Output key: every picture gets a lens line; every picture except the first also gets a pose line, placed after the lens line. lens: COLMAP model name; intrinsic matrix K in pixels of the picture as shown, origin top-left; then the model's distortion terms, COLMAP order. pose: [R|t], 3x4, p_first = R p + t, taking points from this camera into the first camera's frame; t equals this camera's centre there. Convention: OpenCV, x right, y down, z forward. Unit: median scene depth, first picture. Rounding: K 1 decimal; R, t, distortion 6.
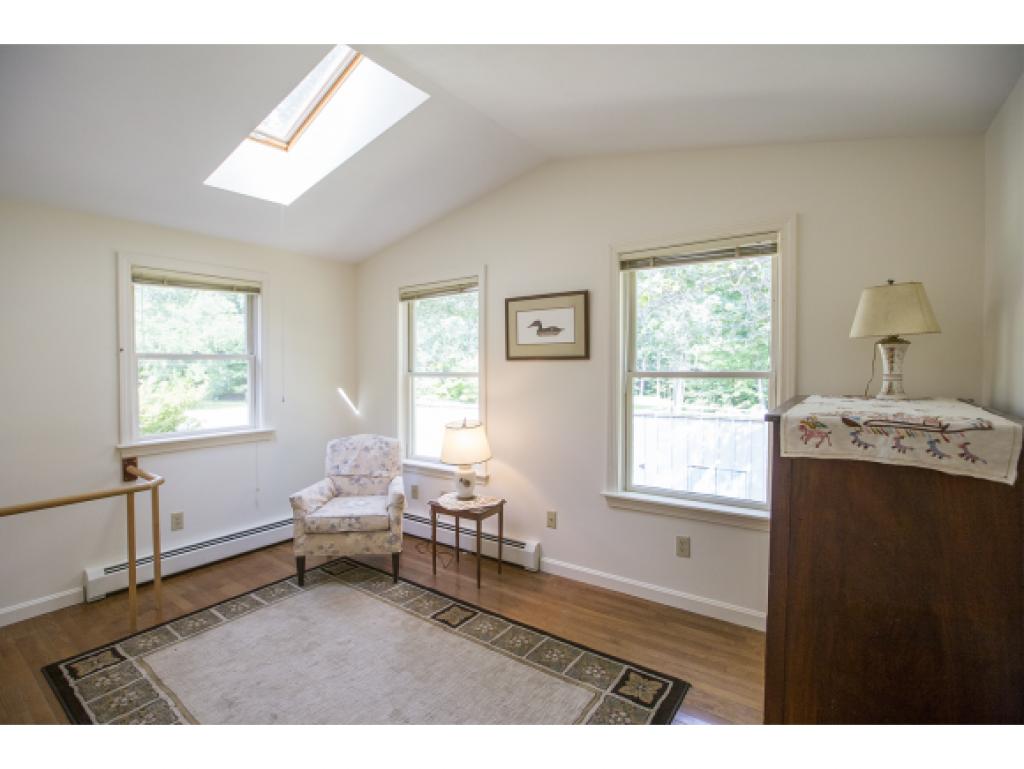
lens RADIAL K [[464.3, 0, 507.4], [0, 464.3, 402.1], [0, 0, 1]] dist [-0.041520, 0.000315]
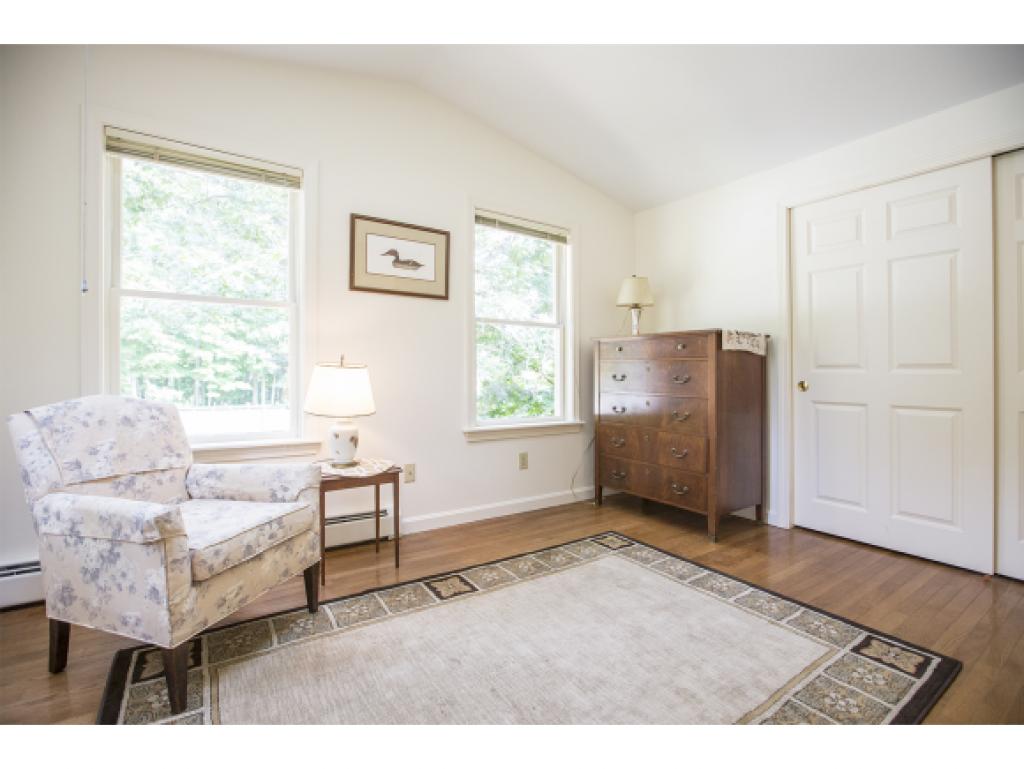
lens RADIAL K [[476.1, 0, 513.8], [0, 476.1, 377.6], [0, 0, 1]] dist [-0.019079, 0.000299]
pose [[0.352115, -0.006481, 0.935934, -0.748820], [0.053609, 0.998474, -0.013254, 0.098553], [-0.934420, 0.054841, 0.351926, 0.507759]]
